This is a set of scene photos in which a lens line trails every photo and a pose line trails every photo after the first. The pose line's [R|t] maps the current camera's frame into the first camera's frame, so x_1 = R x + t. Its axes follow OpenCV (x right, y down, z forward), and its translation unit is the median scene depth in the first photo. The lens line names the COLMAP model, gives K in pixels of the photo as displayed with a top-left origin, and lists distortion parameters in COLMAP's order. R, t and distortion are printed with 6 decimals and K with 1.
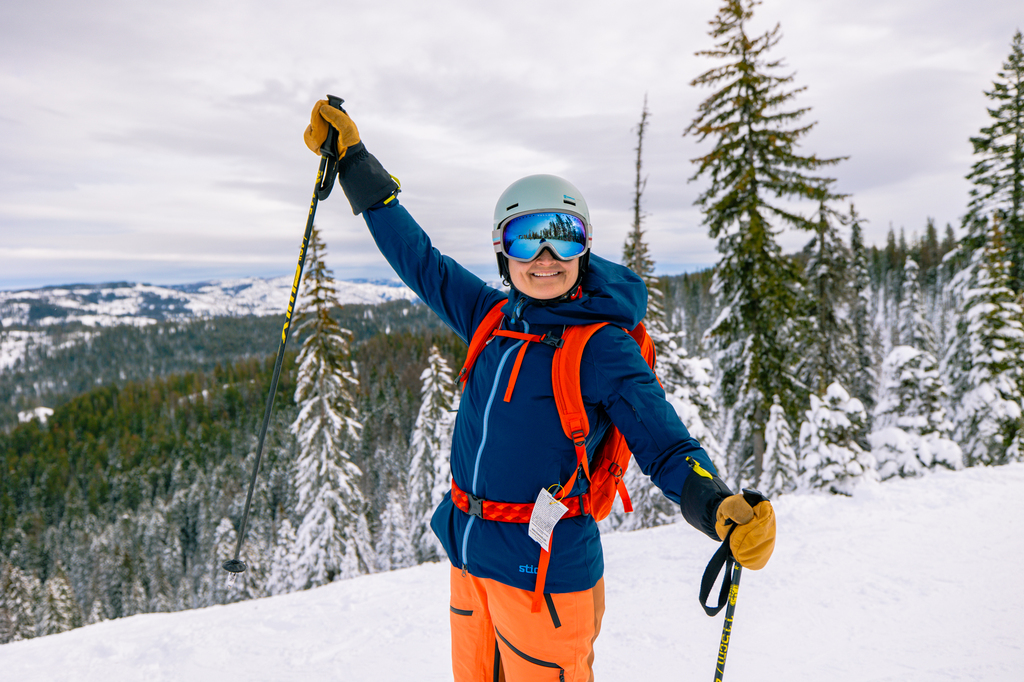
lens RADIAL K [[786.0, 0, 505.1], [0, 786.0, 334.7], [0, 0, 1]] dist [0.010873, -0.013842]
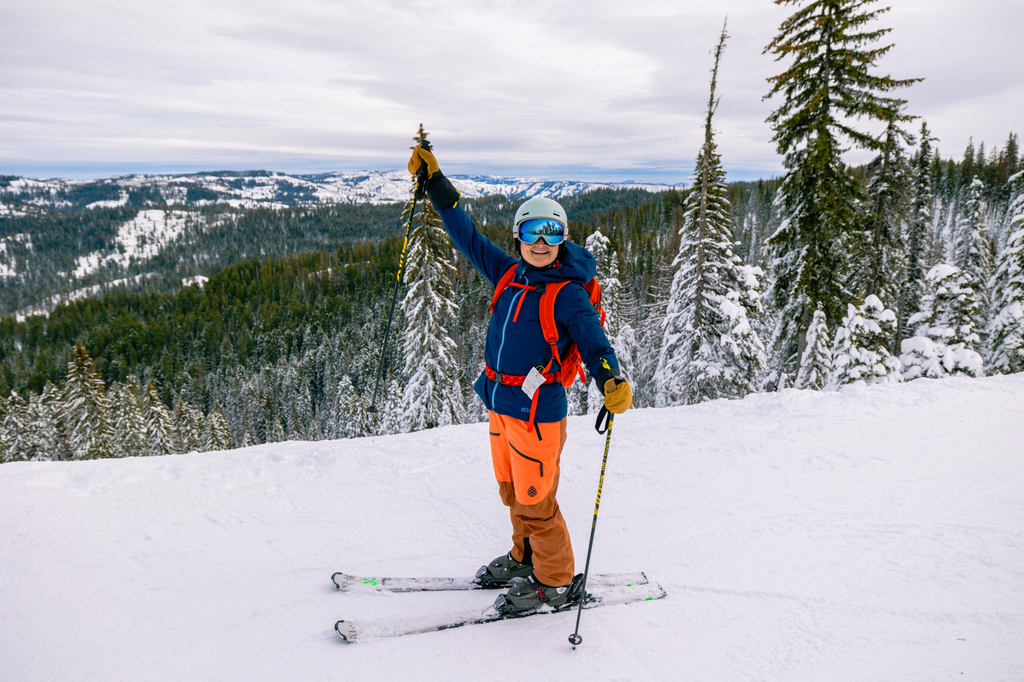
lens RADIAL K [[786.0, 0, 514.8], [0, 786.0, 342.3], [0, 0, 1]] dist [0.010873, -0.013842]
pose [[0.991278, 0.062878, -0.115820, 0.041484], [-0.042745, 0.984729, 0.168765, -0.033655], [0.124663, -0.162342, 0.978828, -0.151940]]
